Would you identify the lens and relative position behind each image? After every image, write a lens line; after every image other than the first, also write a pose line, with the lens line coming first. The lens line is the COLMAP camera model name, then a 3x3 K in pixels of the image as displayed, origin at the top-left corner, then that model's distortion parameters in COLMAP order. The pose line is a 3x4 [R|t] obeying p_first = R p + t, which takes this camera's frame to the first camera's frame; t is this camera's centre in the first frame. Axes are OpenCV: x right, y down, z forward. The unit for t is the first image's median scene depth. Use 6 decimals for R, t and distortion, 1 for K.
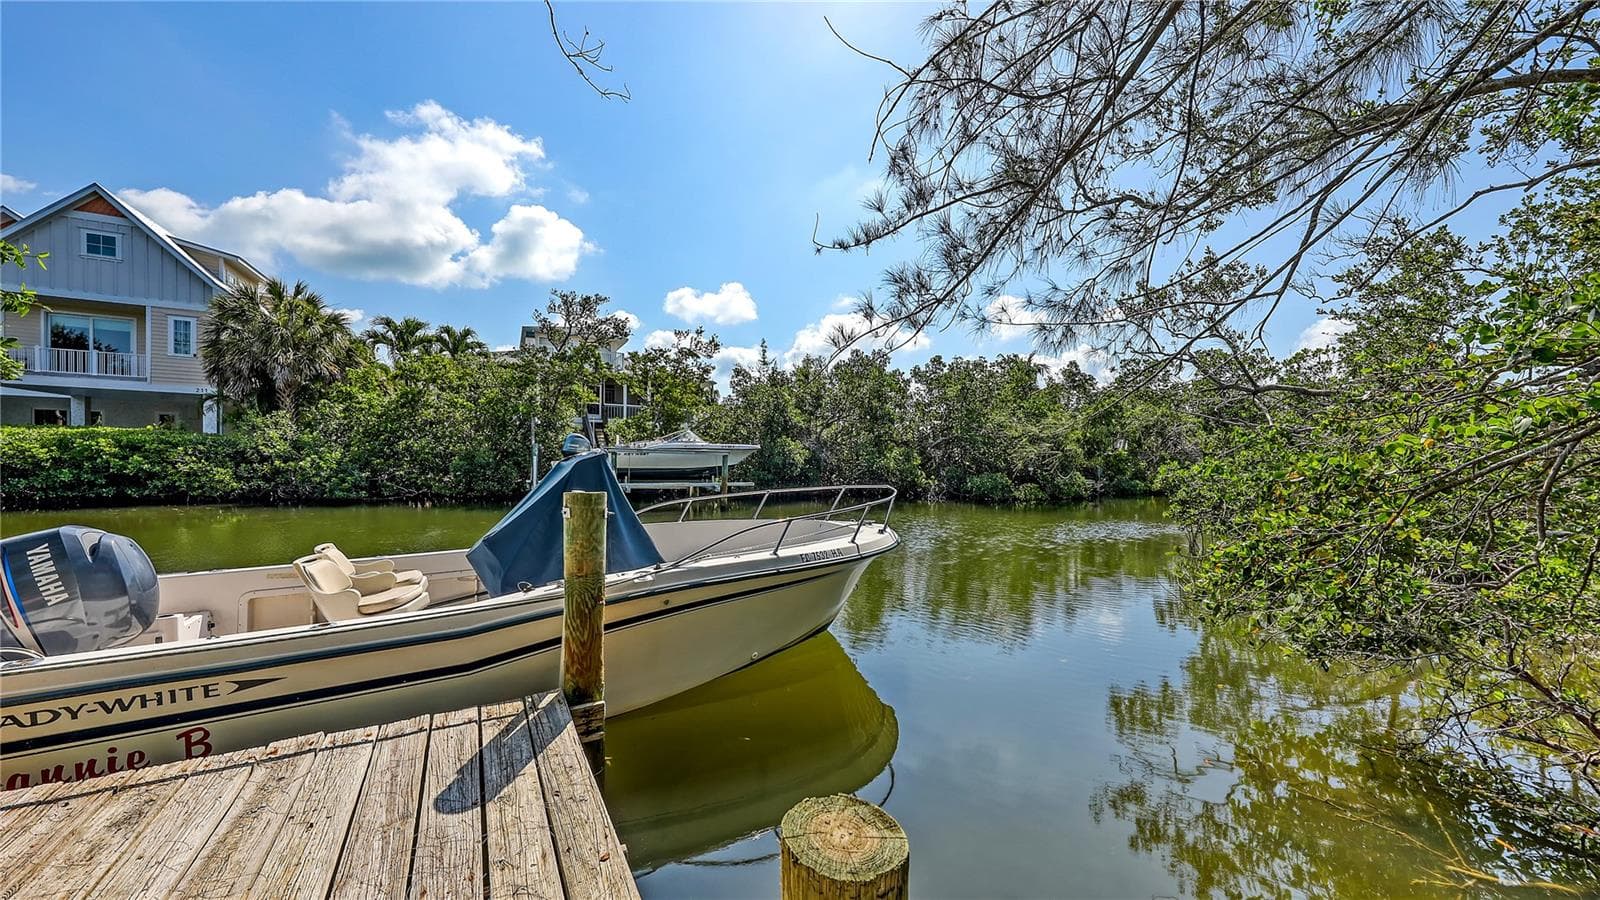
lens RADIAL K [[567.8, 0, 800.0], [0, 567.8, 450.0], [0, 0, 1]] dist [0.000238, -0.000005]
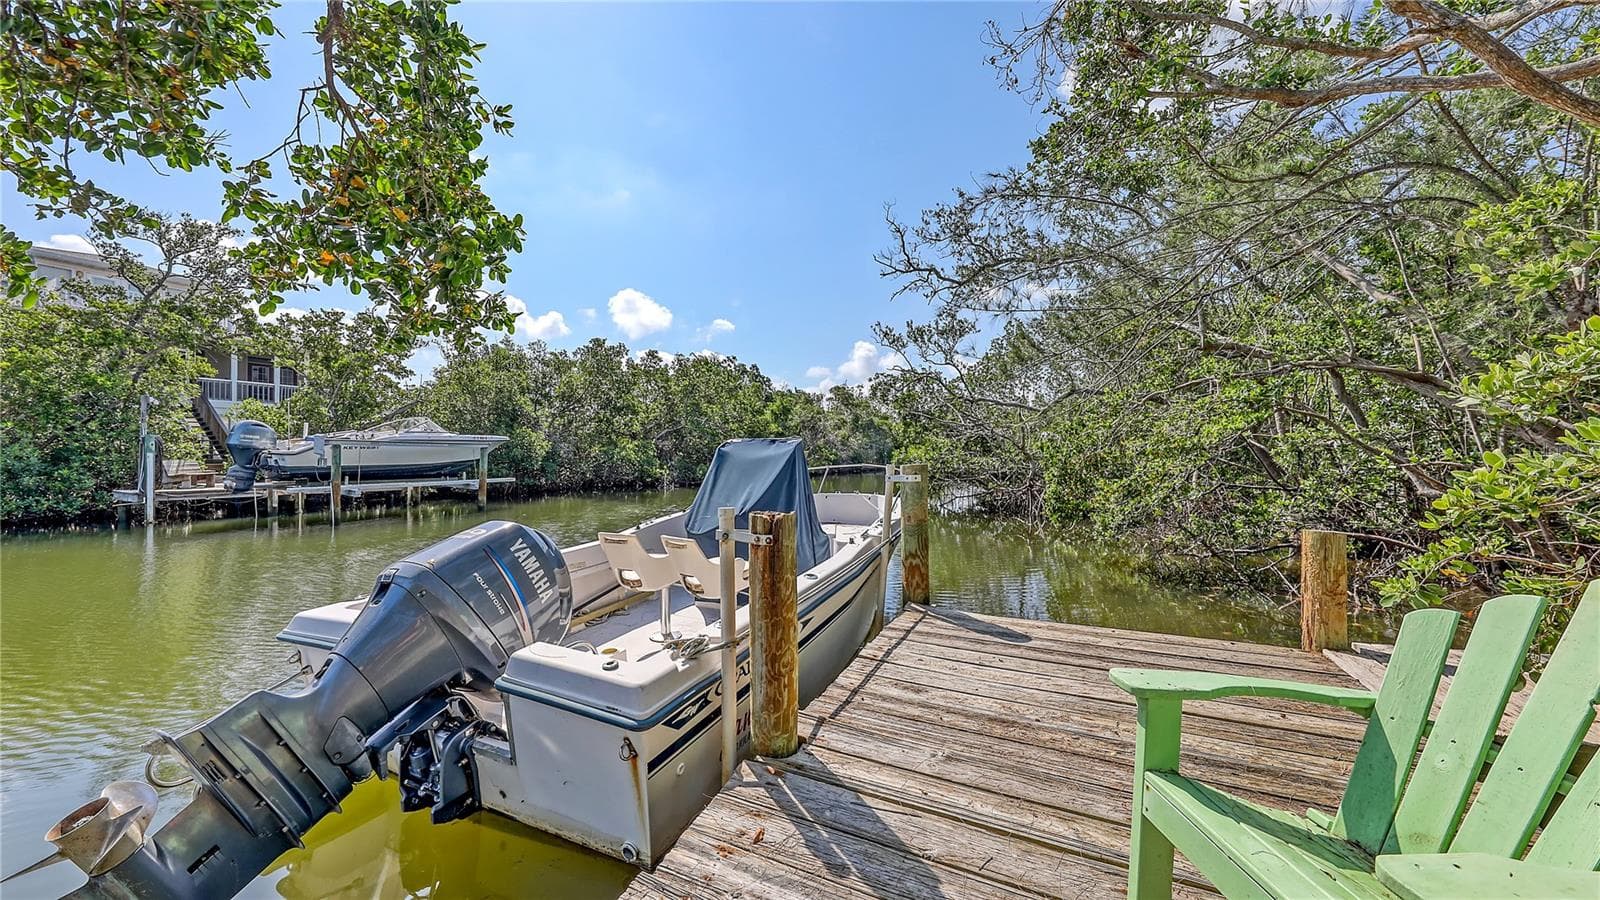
lens RADIAL K [[567.8, 0, 800.0], [0, 567.8, 450.0], [0, 0, 1]] dist [0.000238, -0.000005]
pose [[0.806897, -0.016285, 0.590468, -0.221516], [0.008403, 0.999835, 0.016093, 0.002022], [-0.590632, -0.008024, 0.806901, 0.001955]]
